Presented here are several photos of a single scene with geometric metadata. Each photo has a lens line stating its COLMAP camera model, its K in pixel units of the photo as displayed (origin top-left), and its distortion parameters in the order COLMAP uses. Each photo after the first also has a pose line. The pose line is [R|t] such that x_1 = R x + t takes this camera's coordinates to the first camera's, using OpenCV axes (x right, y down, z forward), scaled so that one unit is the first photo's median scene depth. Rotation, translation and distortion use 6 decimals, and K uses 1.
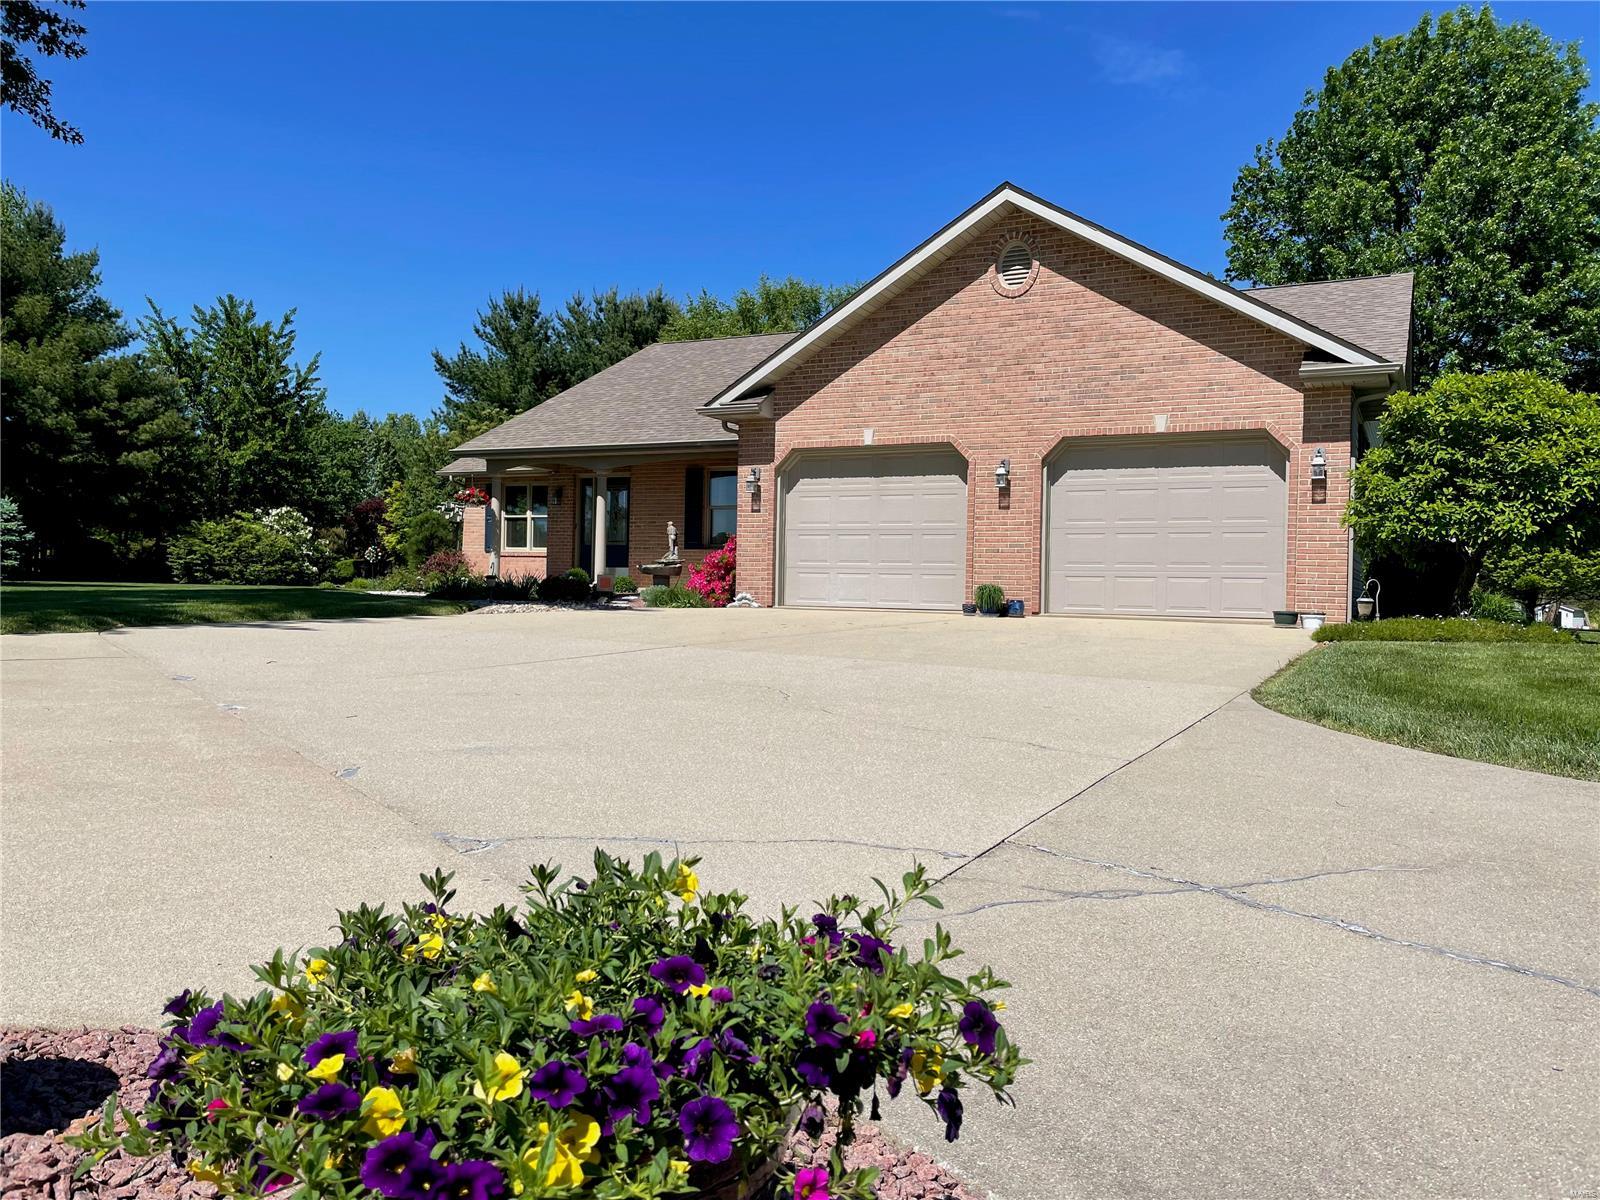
lens RADIAL K [[1195.9, 0, 800.0], [0, 1195.9, 600.0], [0, 0, 1]] dist [0.116279, -0.166703]
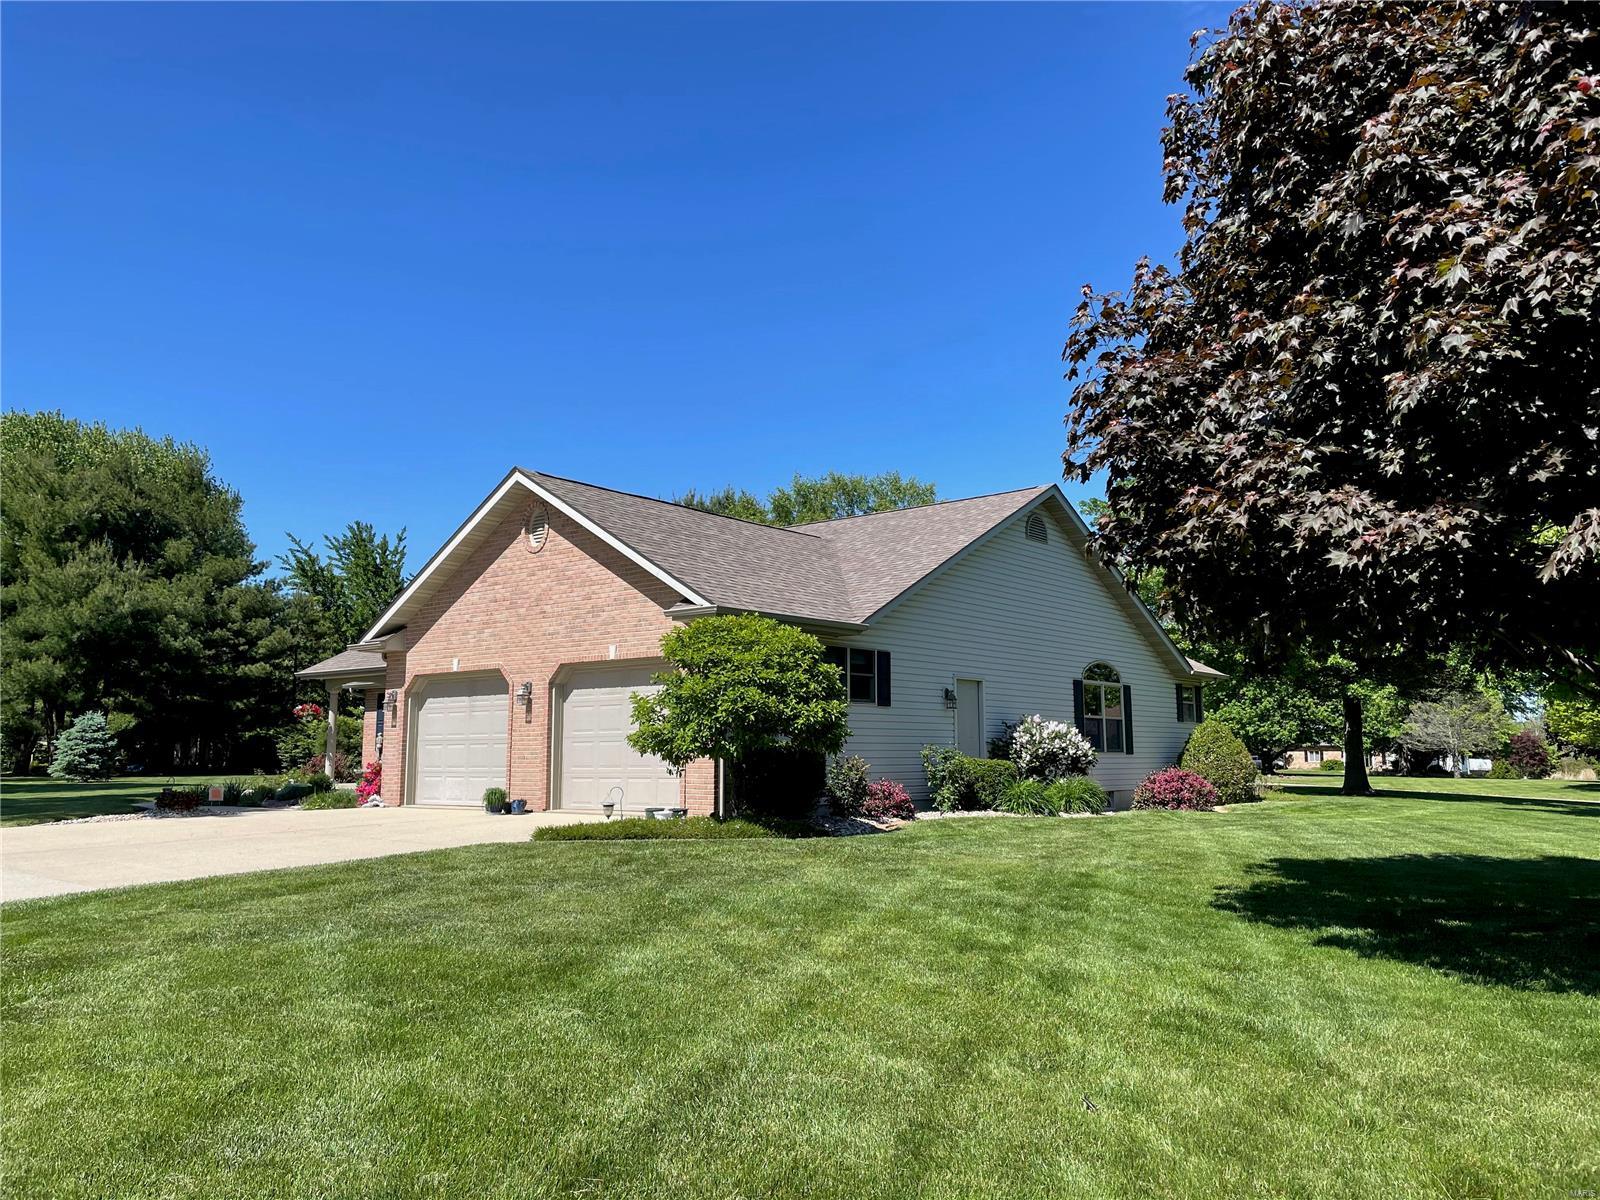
lens RADIAL K [[1195.9, 0, 800.0], [0, 1195.9, 600.0], [0, 0, 1]] dist [0.116279, -0.166703]
pose [[0.977198, -0.050976, -0.206121, 0.641539], [0.022756, 0.990306, -0.137026, -0.023723], [0.211107, 0.129211, 0.968885, -0.129179]]
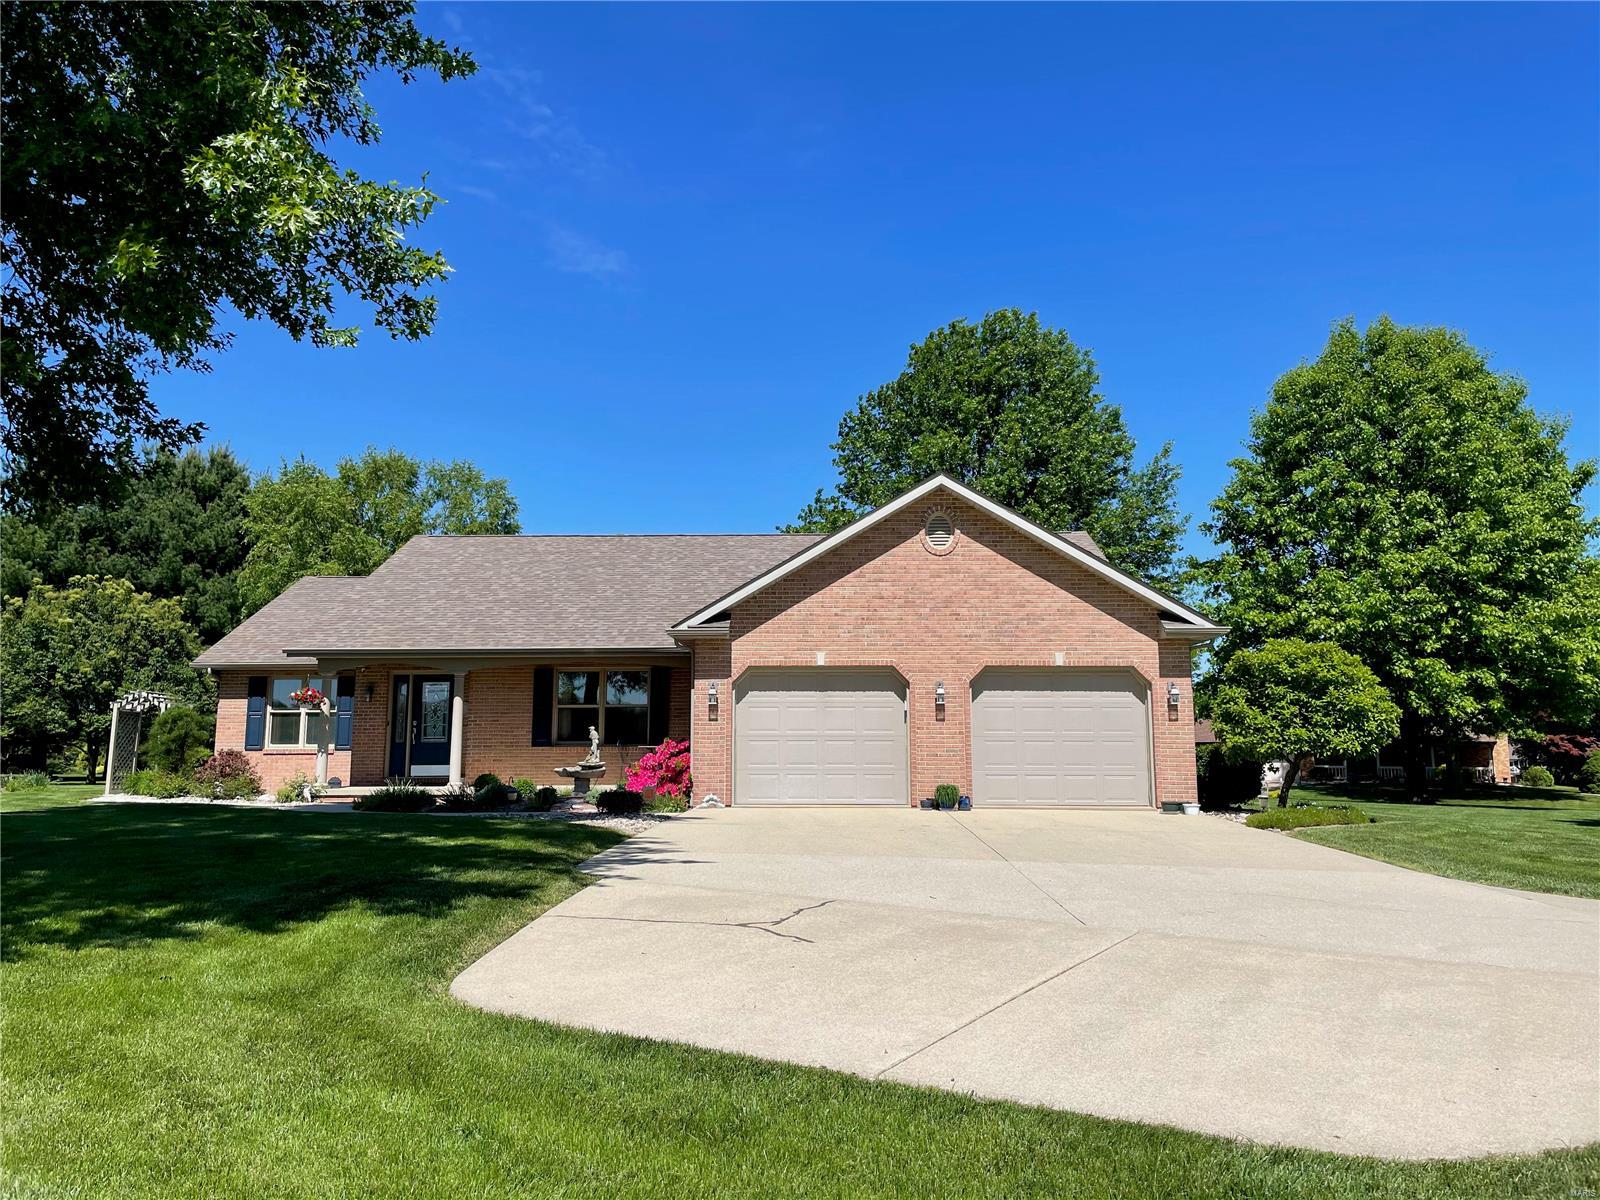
lens RADIAL K [[1195.9, 0, 800.0], [0, 1195.9, 600.0], [0, 0, 1]] dist [0.116279, -0.166703]
pose [[0.904379, 0.033764, 0.425392, -0.456114], [0.022694, 0.991649, -0.126957, -0.042179], [-0.426126, 0.124472, 0.896060, -0.063401]]
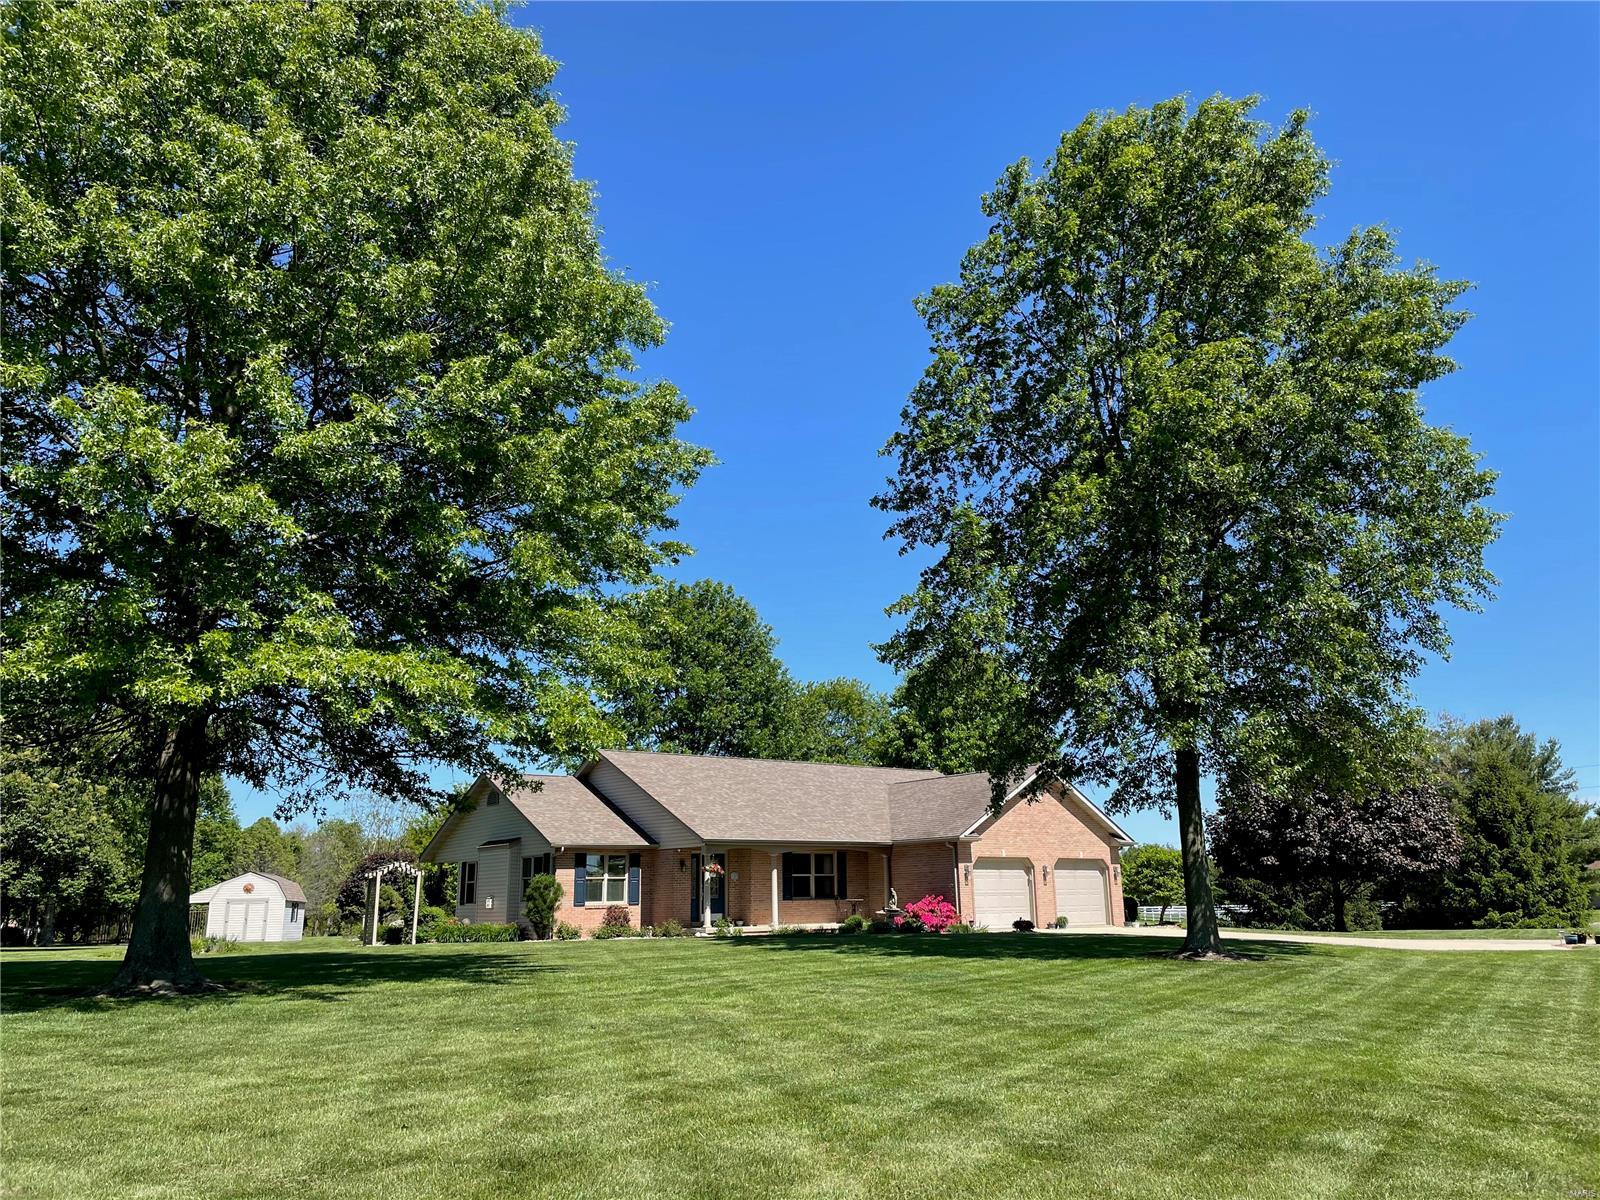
lens RADIAL K [[1195.9, 0, 800.0], [0, 1195.9, 600.0], [0, 0, 1]] dist [0.116279, -0.166703]
pose [[0.540152, 0.184713, 0.821046, -2.342518], [0.038349, 0.969200, -0.243273, -0.049325], [-0.840693, 0.162891, 0.516432, -0.058104]]
